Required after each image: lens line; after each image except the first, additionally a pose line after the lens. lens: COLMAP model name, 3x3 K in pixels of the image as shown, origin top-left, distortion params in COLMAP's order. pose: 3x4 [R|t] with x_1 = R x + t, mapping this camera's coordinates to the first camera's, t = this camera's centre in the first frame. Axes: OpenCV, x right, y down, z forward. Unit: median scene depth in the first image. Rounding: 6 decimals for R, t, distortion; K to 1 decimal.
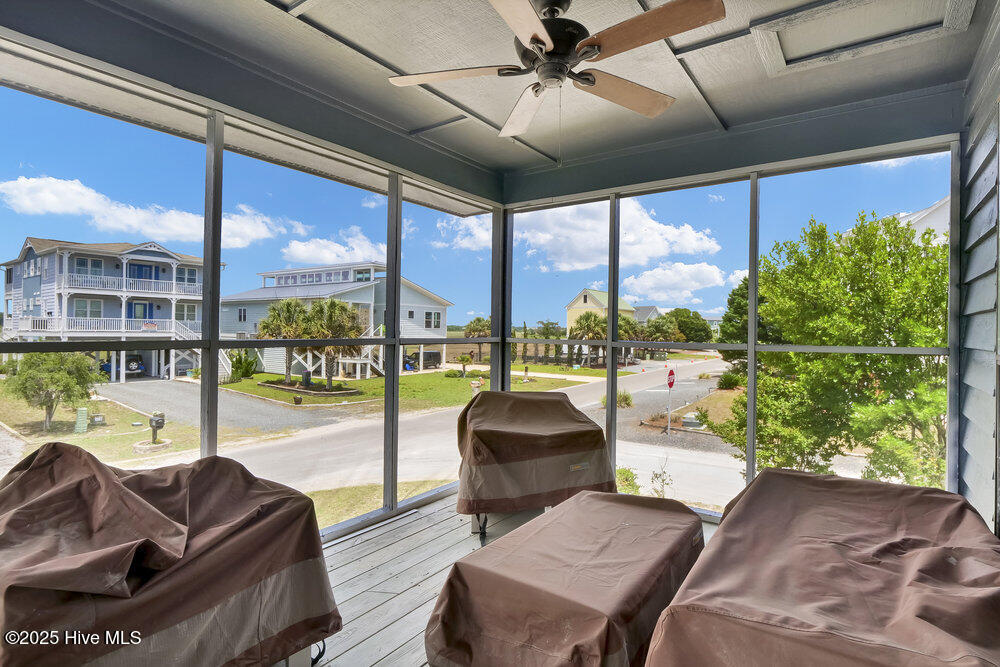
lens RADIAL K [[502.5, 0, 506.8], [0, 502.5, 325.9], [0, 0, 1]] dist [0.000284, -0.000543]
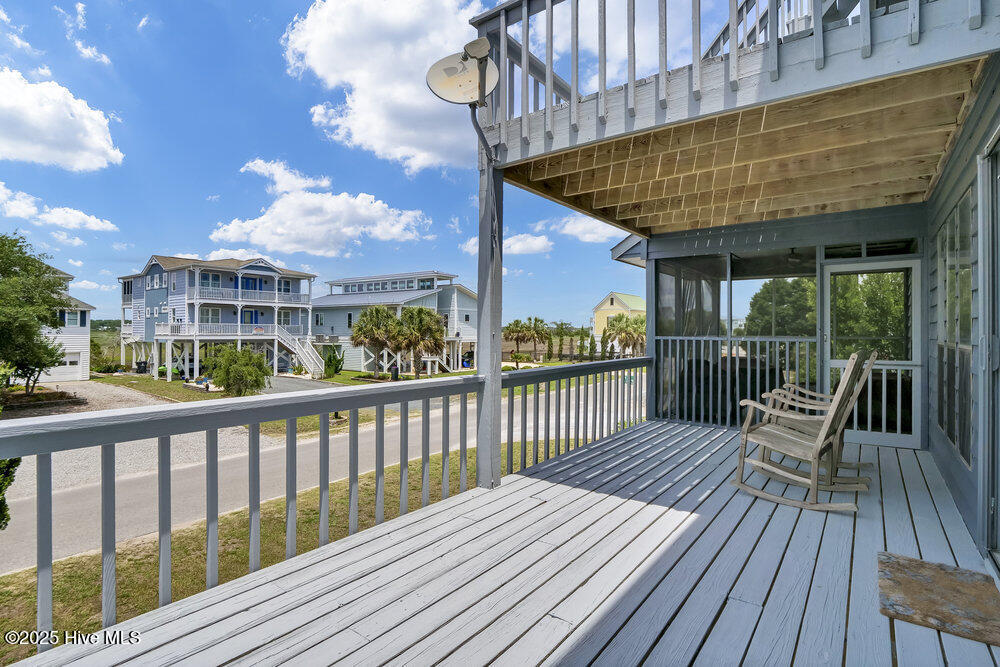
lens RADIAL K [[502.5, 0, 506.8], [0, 502.5, 325.9], [0, 0, 1]] dist [0.000284, -0.000543]
pose [[0.999937, -0.008823, -0.007010, -0.120281], [0.008810, 0.999959, -0.001909, -0.002173], [0.007027, 0.001847, 0.999974, -0.162053]]
